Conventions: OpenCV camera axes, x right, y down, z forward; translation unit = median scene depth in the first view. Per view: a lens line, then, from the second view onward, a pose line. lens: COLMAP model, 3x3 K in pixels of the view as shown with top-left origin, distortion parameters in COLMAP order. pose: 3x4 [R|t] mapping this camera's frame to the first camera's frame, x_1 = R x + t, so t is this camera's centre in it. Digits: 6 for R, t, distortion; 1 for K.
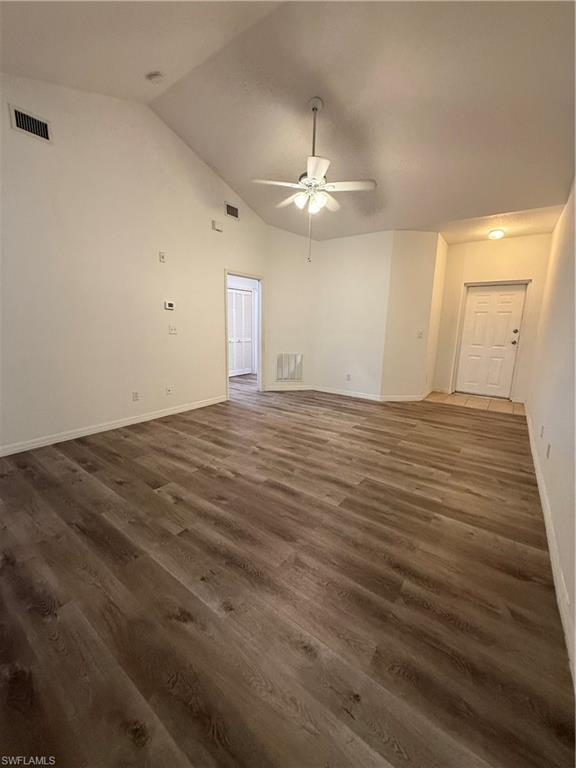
lens RADIAL K [[306.9, 0, 288.2], [0, 306.9, 382.1], [0, 0, 1]] dist [-0.000501, 0.000516]
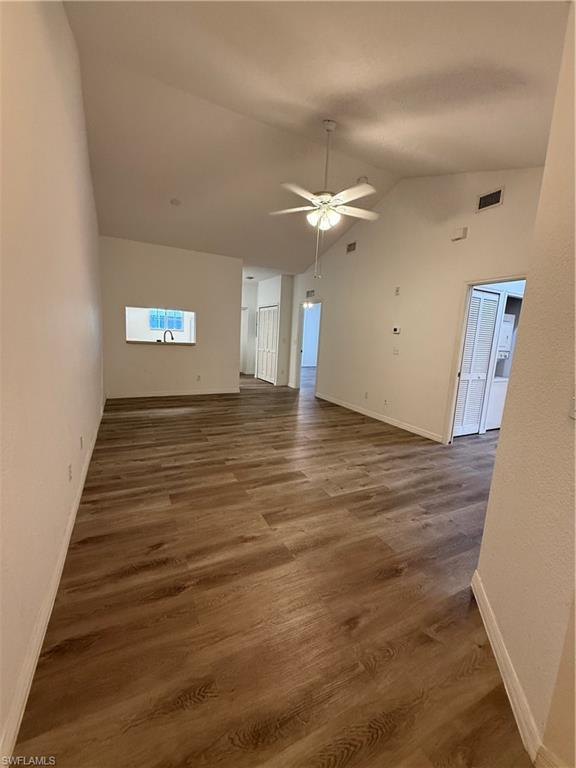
lens RADIAL K [[308.5, 0, 288.9], [0, 308.5, 381.3], [0, 0, 1]] dist [0.001978, 0.000272]
pose [[-0.449724, 0.088305, -0.888792, 1.112419], [-0.225211, 0.951736, 0.208515, -0.279429], [0.864308, 0.293940, -0.408131, 1.523779]]
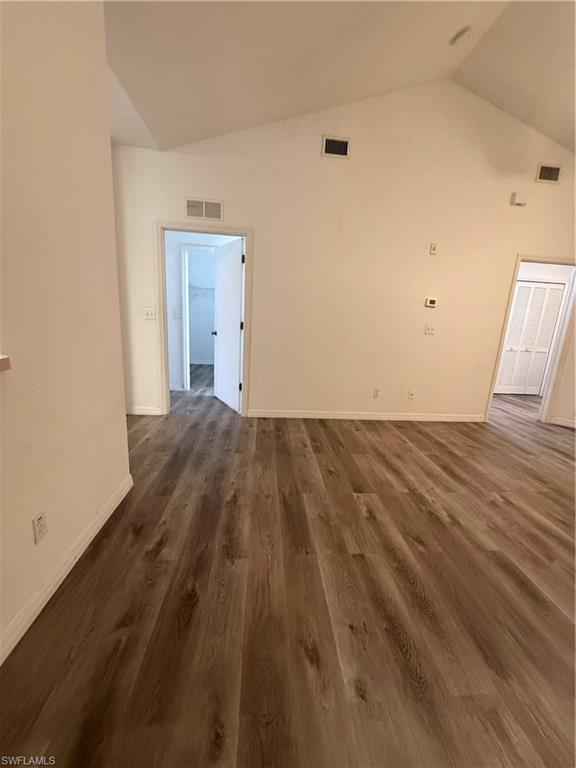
lens RADIAL K [[308.5, 0, 288.9], [0, 308.5, 381.3], [0, 0, 1]] dist [0.001978, 0.000272]
pose [[0.662436, 0.175666, -0.728231, 0.048094], [-0.180190, 0.980940, 0.072715, -0.016816], [0.727125, 0.083051, 0.681463, 0.127540]]
